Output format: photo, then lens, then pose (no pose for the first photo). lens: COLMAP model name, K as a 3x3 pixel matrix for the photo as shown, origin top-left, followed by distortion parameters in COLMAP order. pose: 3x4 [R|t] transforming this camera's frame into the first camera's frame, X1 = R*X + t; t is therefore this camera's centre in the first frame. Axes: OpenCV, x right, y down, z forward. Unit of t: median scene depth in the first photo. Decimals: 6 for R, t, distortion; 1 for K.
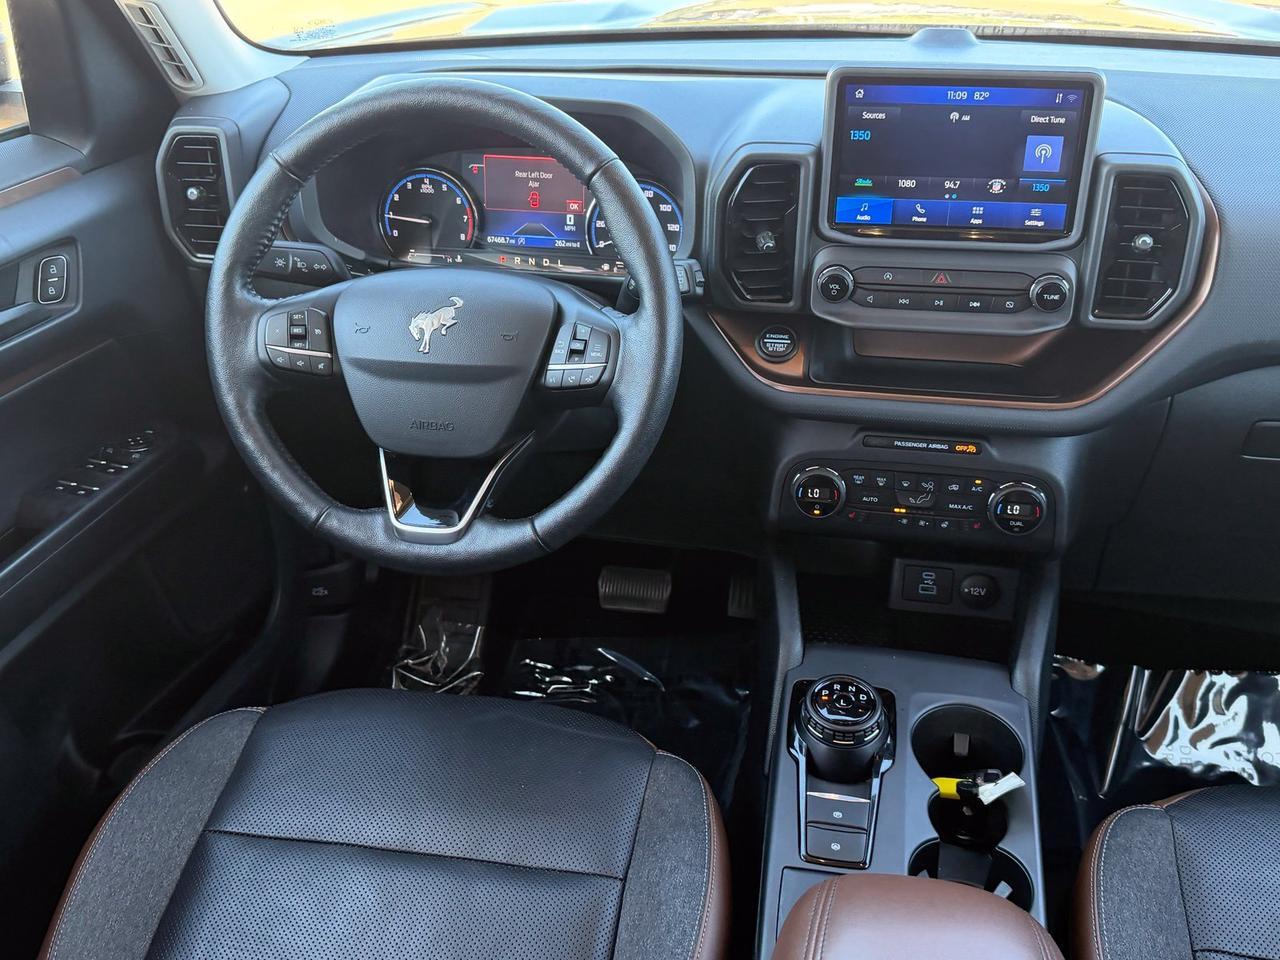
lens RADIAL K [[1220.0, 0, 628.4], [0, 1220.0, 482.7], [0, 0, 1]] dist [0.040273, 0.000000]
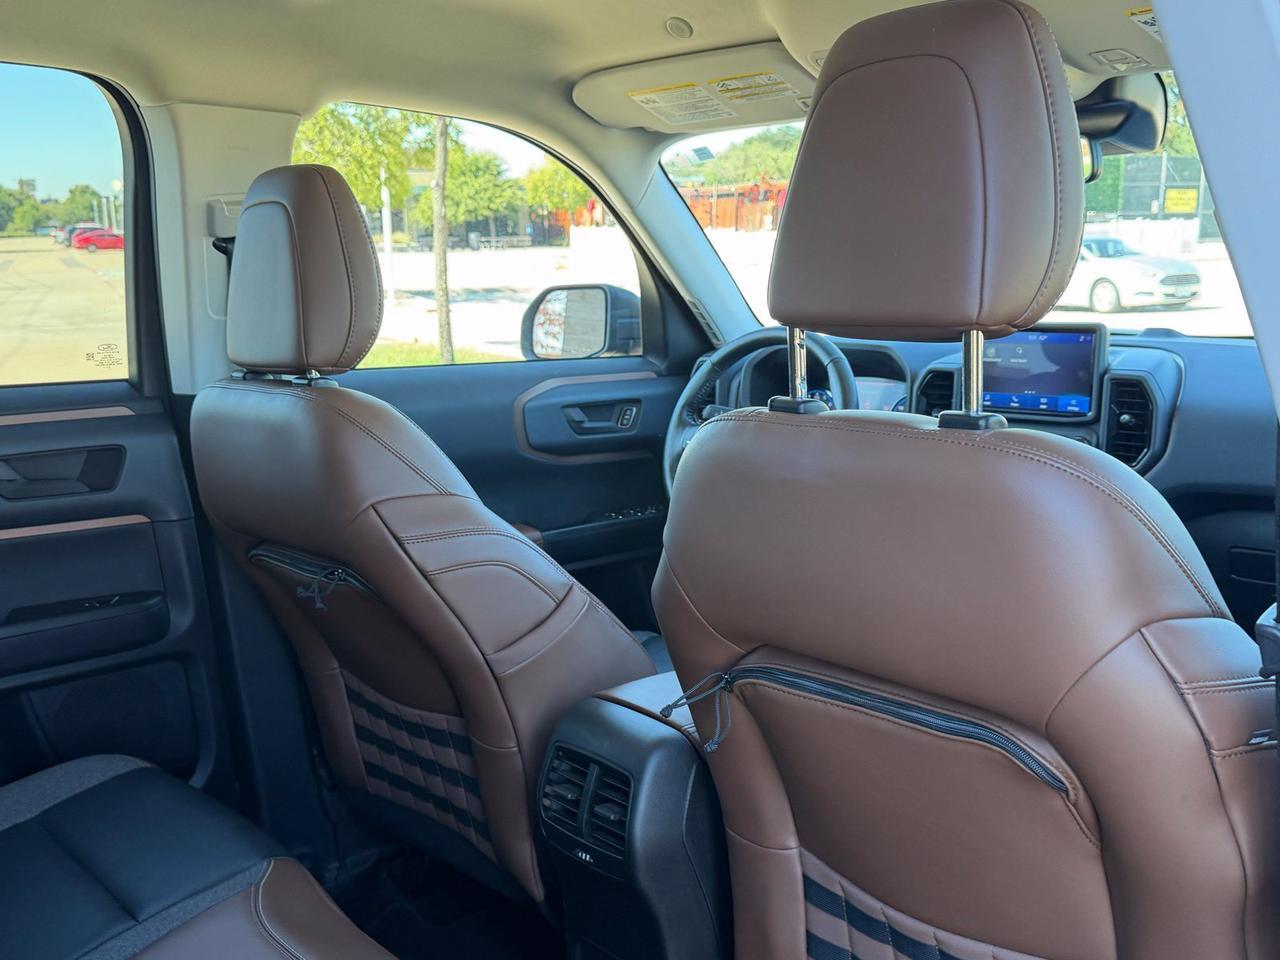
lens RADIAL K [[1220.0, 0, 640.6], [0, 1220.0, 486.0], [0, 0, 1]] dist [0.040273, 0.000000]
pose [[0.800311, 0.088108, -0.593076, 0.880178], [-0.269552, 0.936422, -0.224623, 0.447577], [0.535579, 0.339633, 0.773178, -0.634605]]
